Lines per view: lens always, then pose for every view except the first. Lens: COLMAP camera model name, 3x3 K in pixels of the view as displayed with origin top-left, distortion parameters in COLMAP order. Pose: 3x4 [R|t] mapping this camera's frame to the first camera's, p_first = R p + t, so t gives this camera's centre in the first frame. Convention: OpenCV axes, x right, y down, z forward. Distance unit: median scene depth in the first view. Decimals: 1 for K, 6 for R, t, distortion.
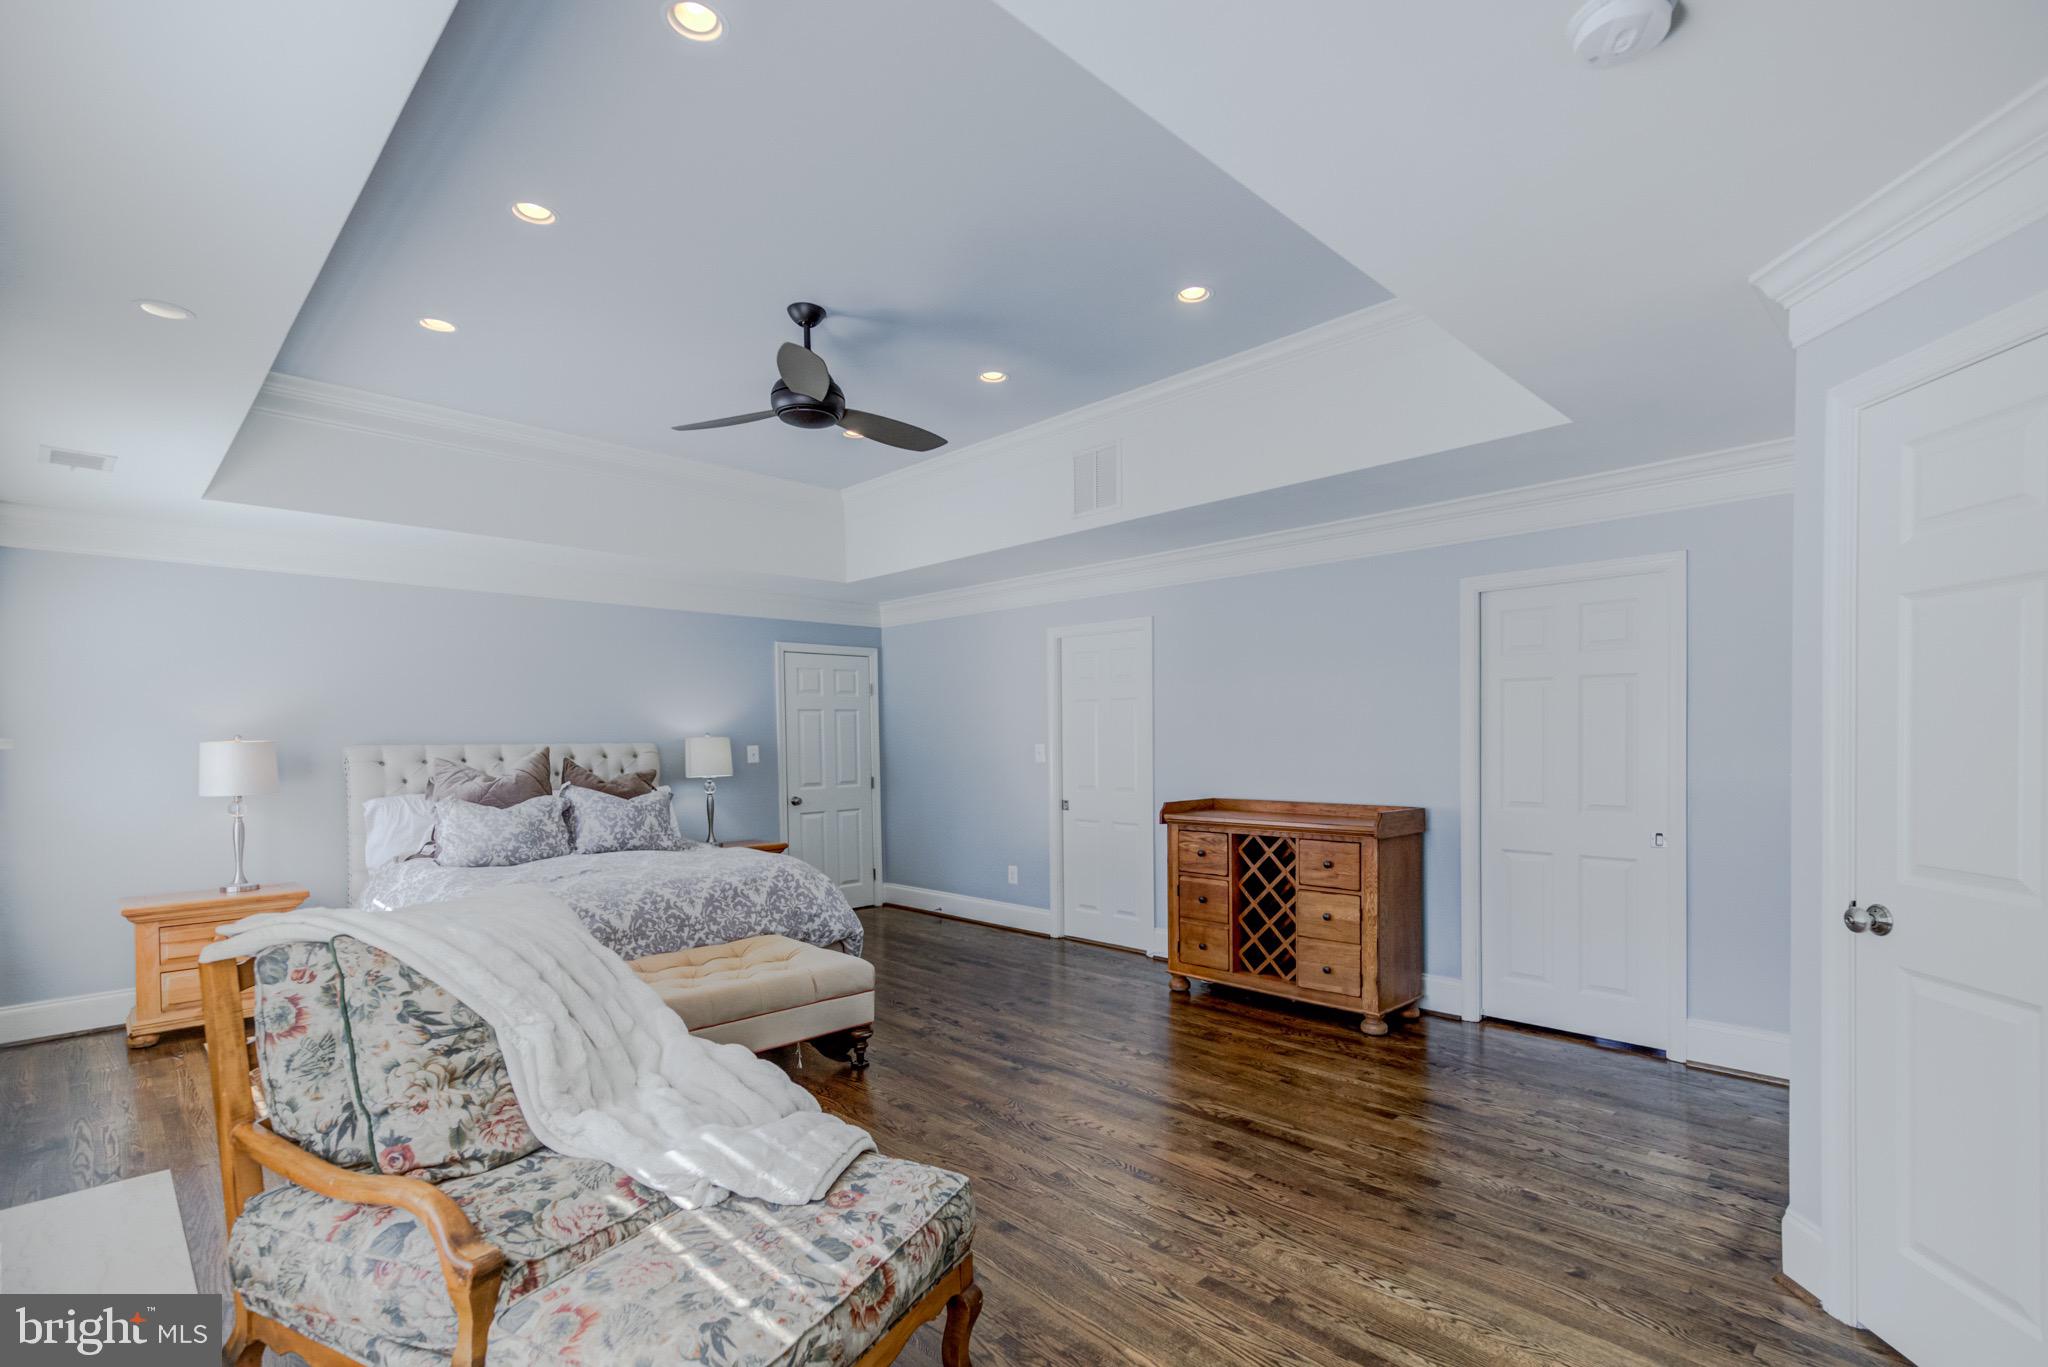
lens RADIAL K [[950.2, 0, 1056.0], [0, 950.2, 742.8], [0, 0, 1]] dist [0.020846, 0.001604]
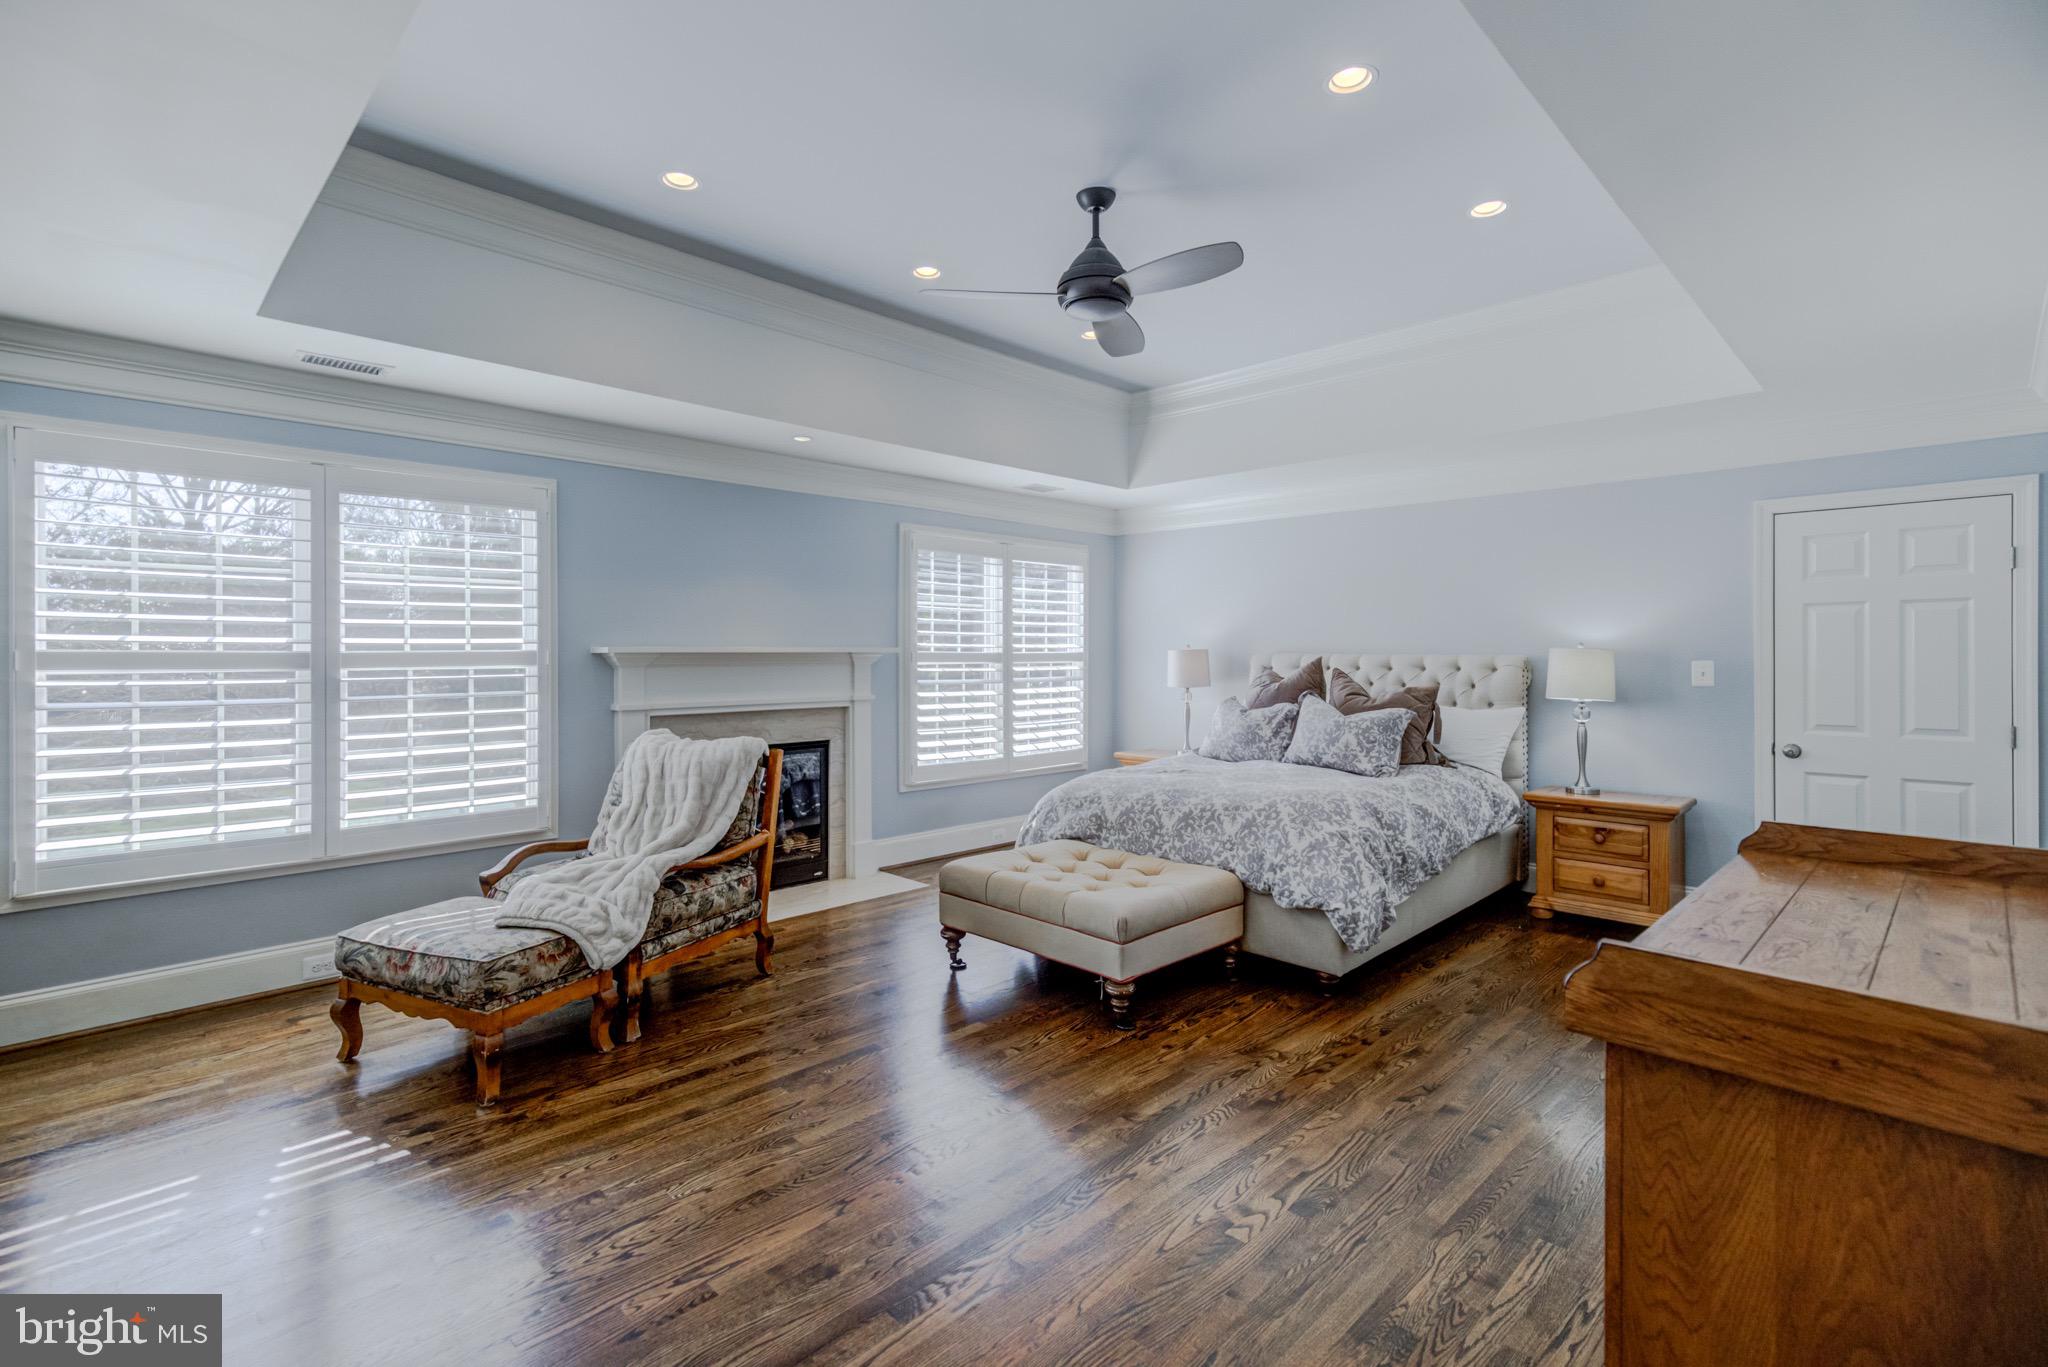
lens RADIAL K [[950.2, 0, 1013.8], [0, 950.2, 669.4], [0, 0, 1]] dist [0.020846, 0.001604]
pose [[-0.022565, 0.028716, -0.999333, 0.545999], [-0.007417, 0.999555, 0.028890, -0.010040], [0.999718, 0.008064, -0.022342, 0.761293]]
